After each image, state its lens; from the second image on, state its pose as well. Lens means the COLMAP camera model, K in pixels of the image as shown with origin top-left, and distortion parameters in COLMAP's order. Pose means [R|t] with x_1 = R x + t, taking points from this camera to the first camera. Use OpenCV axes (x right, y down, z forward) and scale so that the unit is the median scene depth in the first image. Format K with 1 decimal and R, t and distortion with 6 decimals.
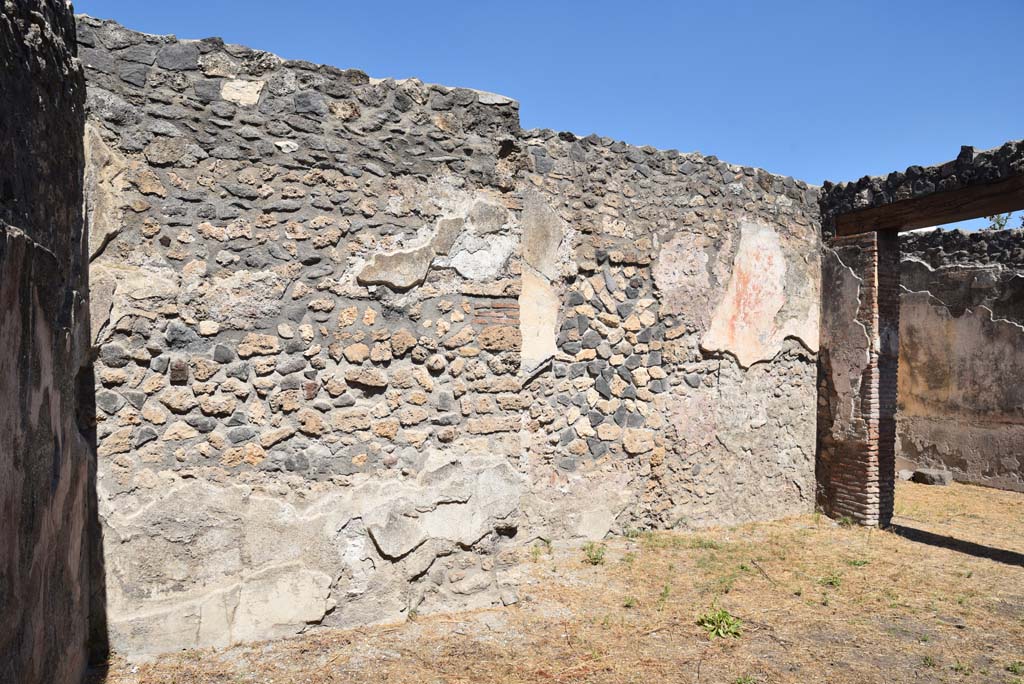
lens RADIAL K [[700.6, 0, 510.0], [0, 700.6, 351.3], [0, 0, 1]] dist [-0.131634, 0.095278]
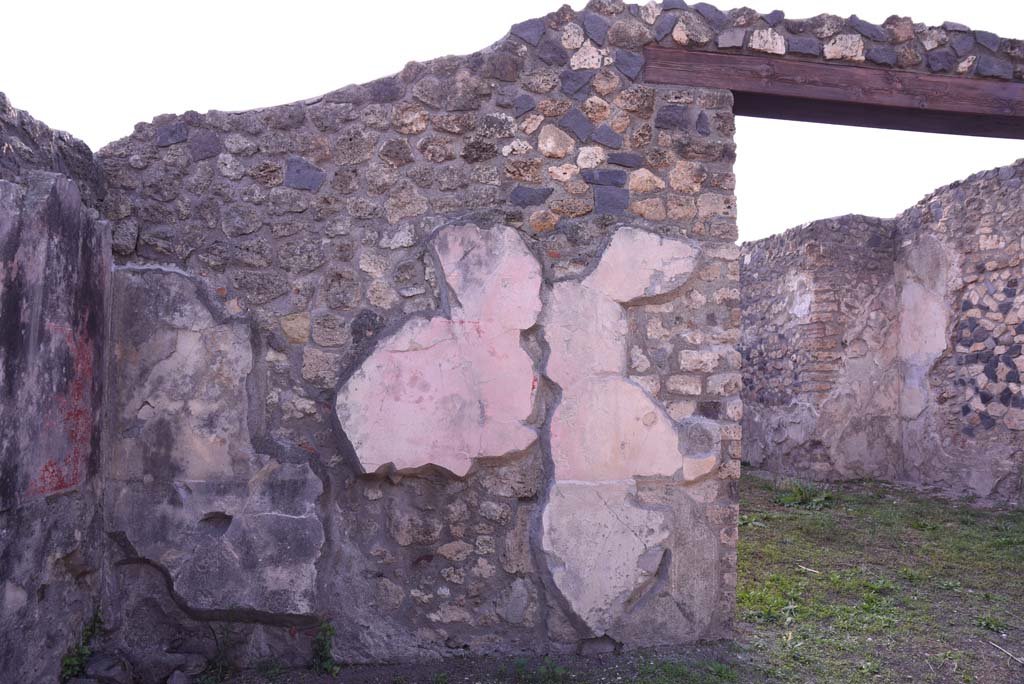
lens RADIAL K [[700.6, 0, 508.6], [0, 700.6, 349.8], [0, 0, 1]] dist [-0.131634, 0.095278]
pose [[-0.267054, -0.042528, -0.962743, 1.535044], [0.014091, 0.998747, -0.048027, 0.056818], [0.963578, -0.026392, -0.266120, 0.504334]]
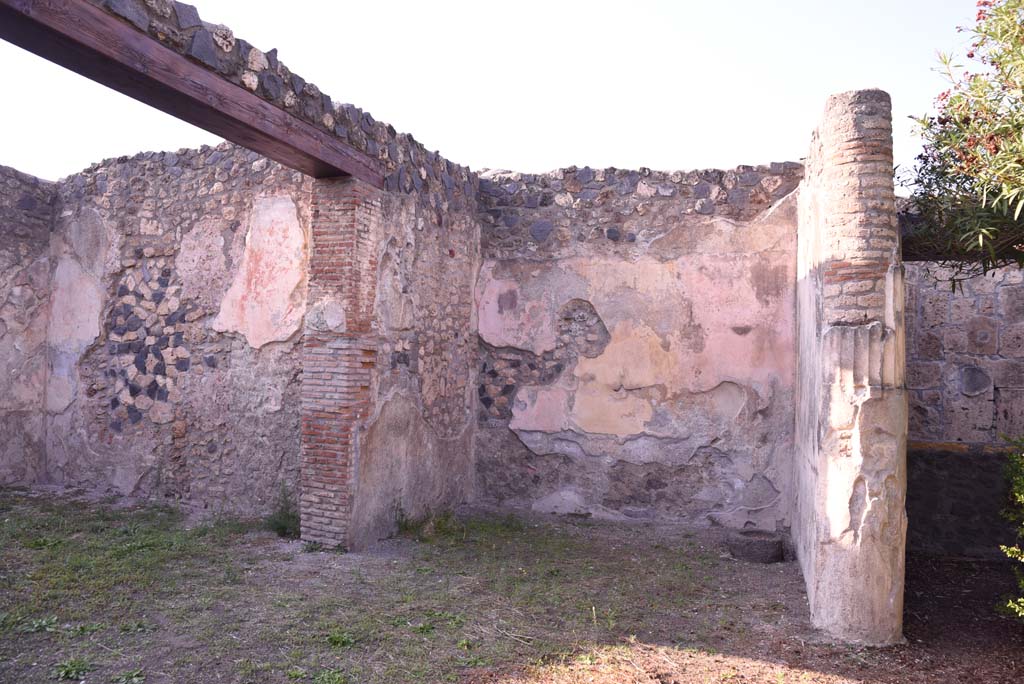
lens RADIAL K [[700.6, 0, 512.8], [0, 700.6, 353.5], [0, 0, 1]] dist [-0.131634, 0.095278]
pose [[0.718612, -0.005473, -0.695389, 1.405859], [-0.013564, 0.999668, -0.021886, 0.051135], [0.695279, 0.025160, 0.718300, 0.626017]]
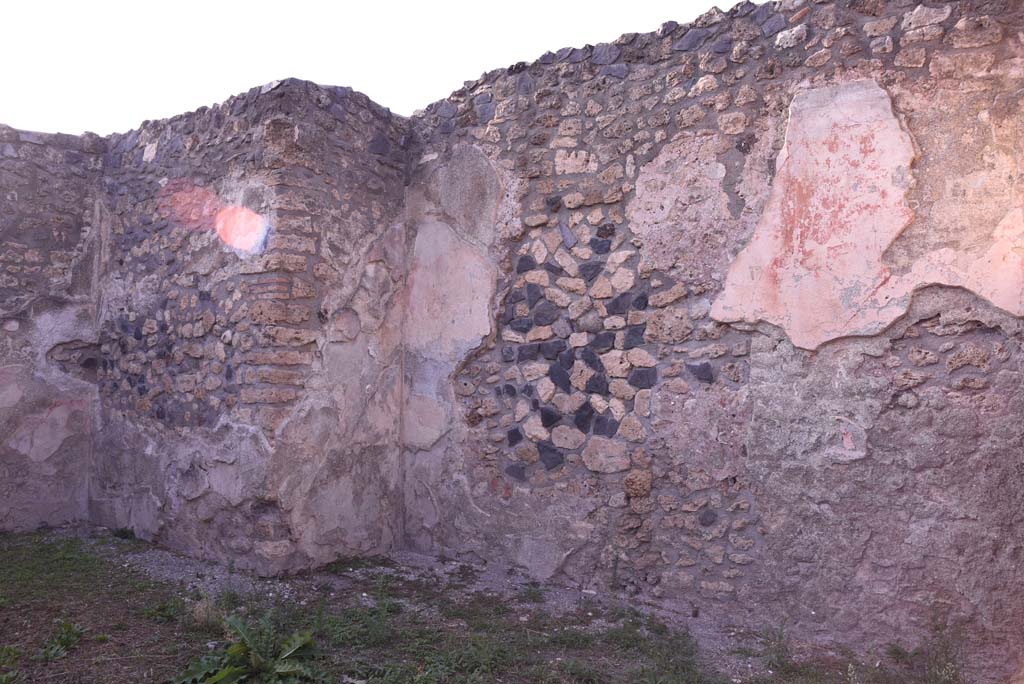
lens RADIAL K [[700.6, 0, 512.5], [0, 700.6, 349.8], [0, 0, 1]] dist [-0.131634, 0.095278]
pose [[0.519819, -0.020646, -0.854027, 0.762809], [-0.007570, 0.999557, -0.028772, 0.045312], [0.854243, 0.021421, 0.519432, 0.576682]]
